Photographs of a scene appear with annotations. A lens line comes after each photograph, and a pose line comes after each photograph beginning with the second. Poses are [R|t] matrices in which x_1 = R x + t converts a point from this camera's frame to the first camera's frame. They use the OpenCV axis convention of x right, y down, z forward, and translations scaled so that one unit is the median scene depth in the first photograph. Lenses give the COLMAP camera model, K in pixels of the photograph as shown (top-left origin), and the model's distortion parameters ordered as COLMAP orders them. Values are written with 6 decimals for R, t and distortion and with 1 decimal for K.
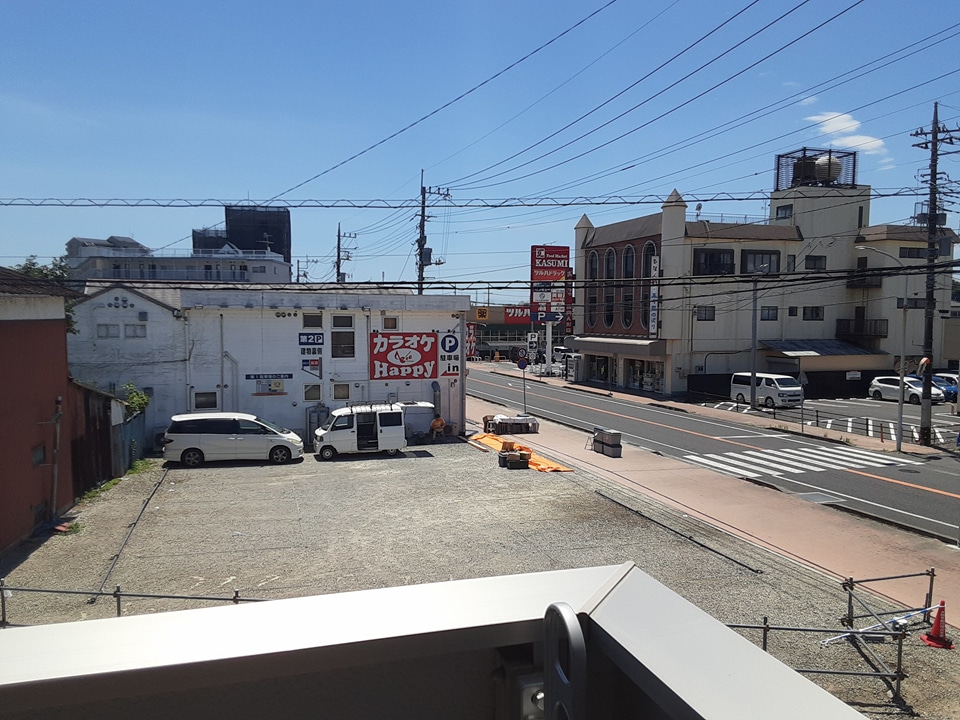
lens RADIAL K [[768.8, 0, 476.3], [0, 768.8, 361.2], [0, 0, 1]] dist [0.044022, -0.052168]
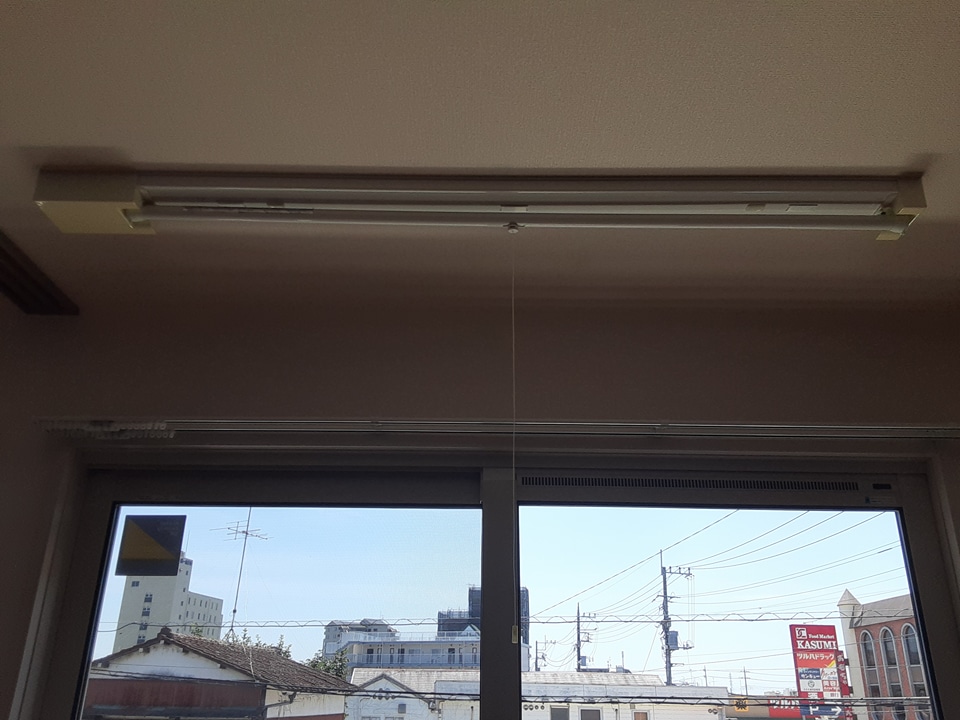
lens RADIAL K [[768.8, 0, 475.6], [0, 768.8, 383.6], [0, 0, 1]] dist [0.044022, -0.052168]
pose [[0.955694, -0.102734, -0.275852, -0.002044], [-0.027608, 0.901707, -0.431466, -0.004442], [0.293064, 0.419965, 0.858920, -0.040062]]
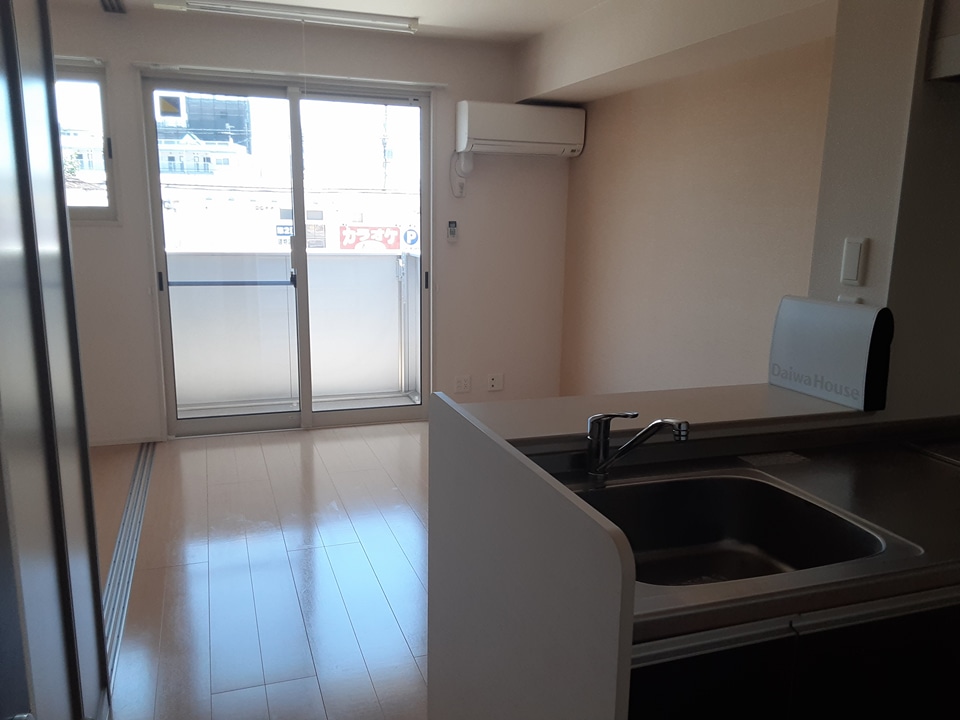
lens RADIAL K [[768.8, 0, 463.2], [0, 768.8, 375.0], [0, 0, 1]] dist [0.044022, -0.052168]
pose [[0.999597, 0.007621, 0.027339, 0.011691], [-0.011579, 0.988972, 0.147650, 0.009160], [-0.025912, -0.147907, 0.988662, -0.134689]]
